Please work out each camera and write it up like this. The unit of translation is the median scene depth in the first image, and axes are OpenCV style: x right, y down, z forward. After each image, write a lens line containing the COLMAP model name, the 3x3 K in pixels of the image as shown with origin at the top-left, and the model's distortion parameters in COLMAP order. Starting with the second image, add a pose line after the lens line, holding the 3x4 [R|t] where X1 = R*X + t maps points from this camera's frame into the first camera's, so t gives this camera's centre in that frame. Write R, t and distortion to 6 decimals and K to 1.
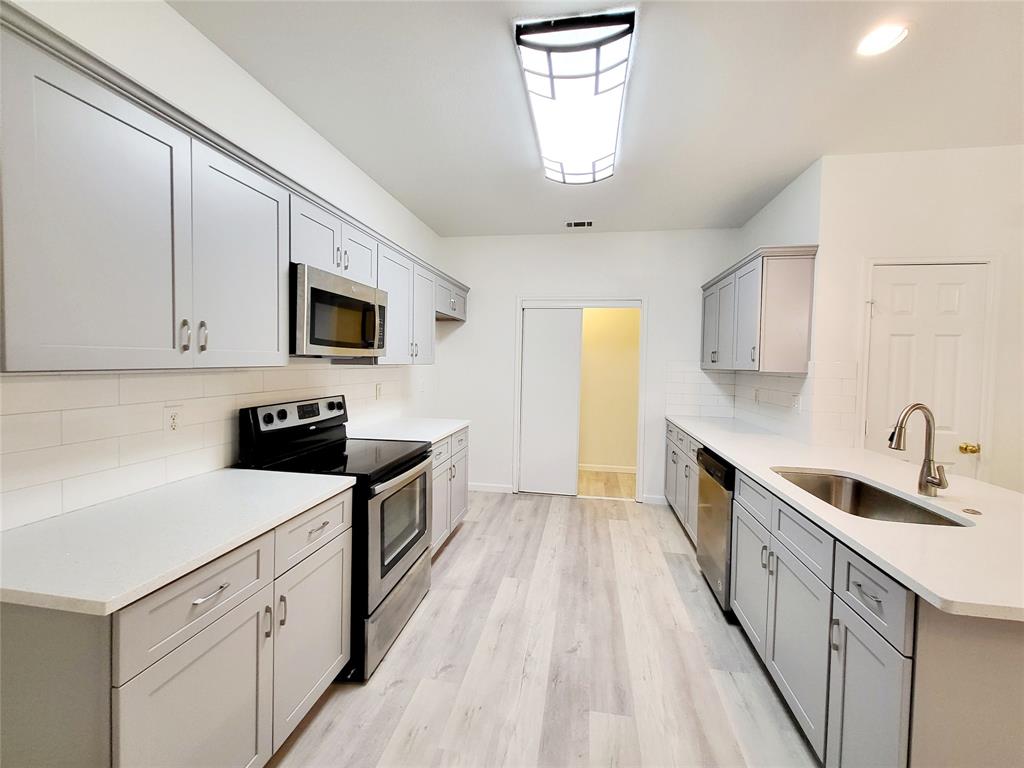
lens RADIAL K [[416.4, 0, 516.8], [0, 416.4, 372.3], [0, 0, 1]] dist [-0.000132, -0.000261]
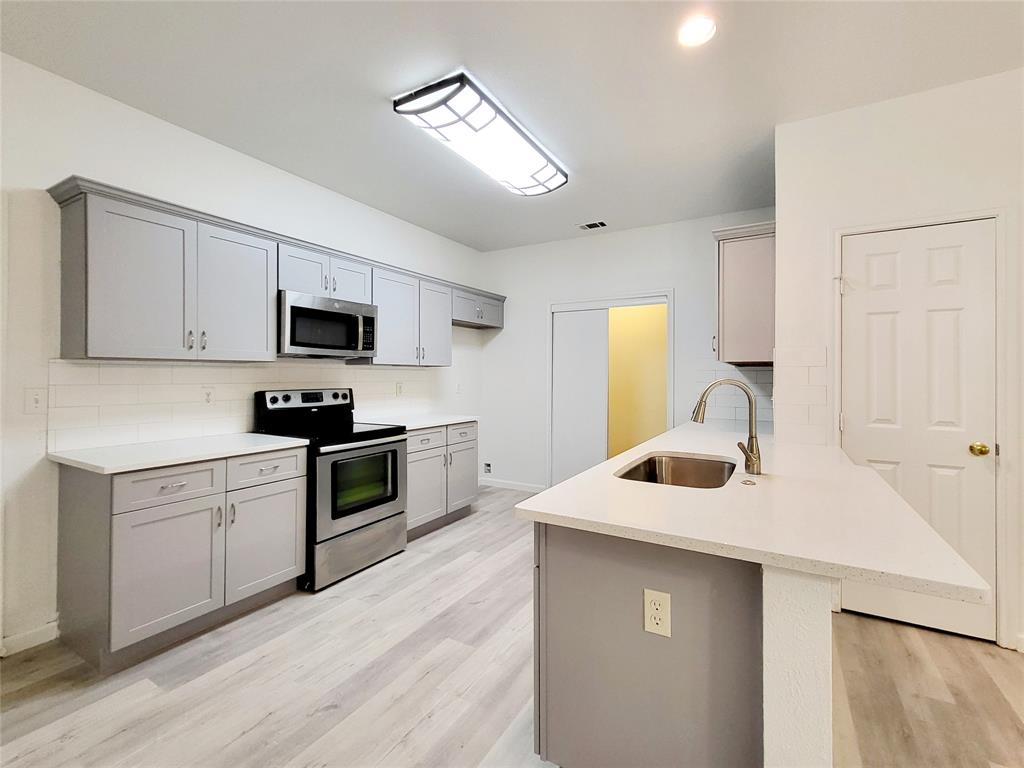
lens RADIAL K [[454.0, 0, 518.4], [0, 454.0, 371.1], [0, 0, 1]] dist [0.001110, -0.000990]
pose [[0.937423, -0.020893, -0.347565, 0.703462], [0.006980, 0.999125, -0.041236, 0.080221], [0.348123, 0.036230, 0.936749, -0.160390]]
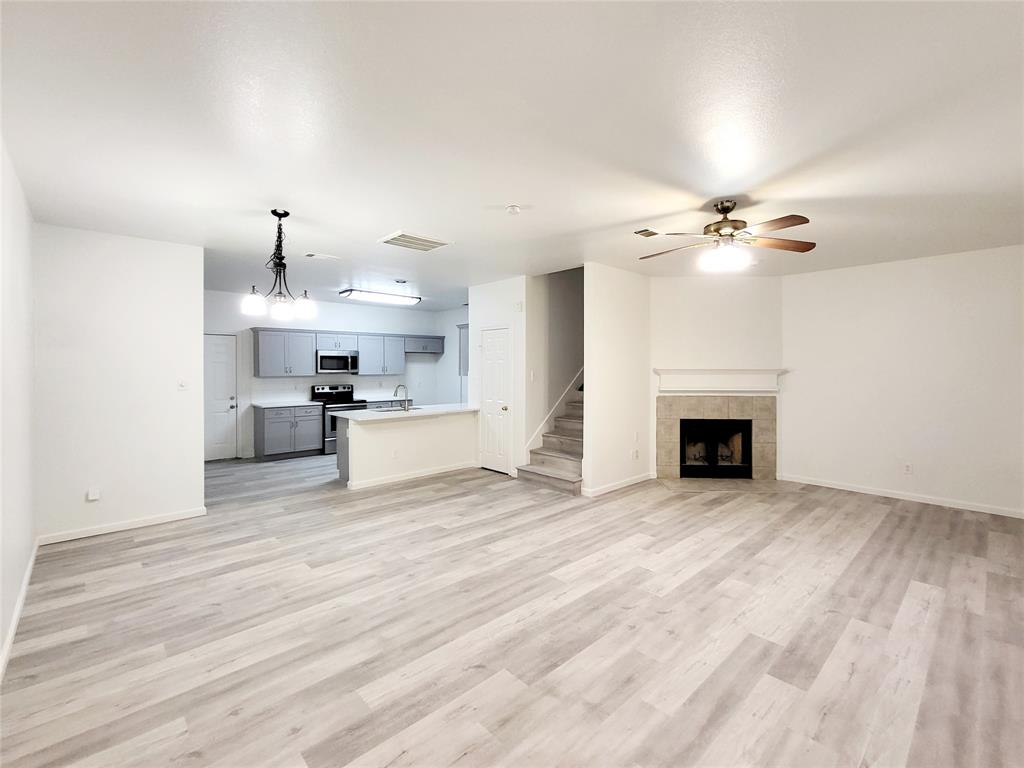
lens RADIAL K [[454.0, 0, 518.4], [0, 454.0, 371.1], [0, 0, 1]] dist [0.001110, -0.000990]
pose [[0.799127, -0.016247, -0.600942, 3.328622], [0.000795, 0.999662, -0.025971, 0.053820], [0.601162, 0.020276, 0.798870, -1.219424]]
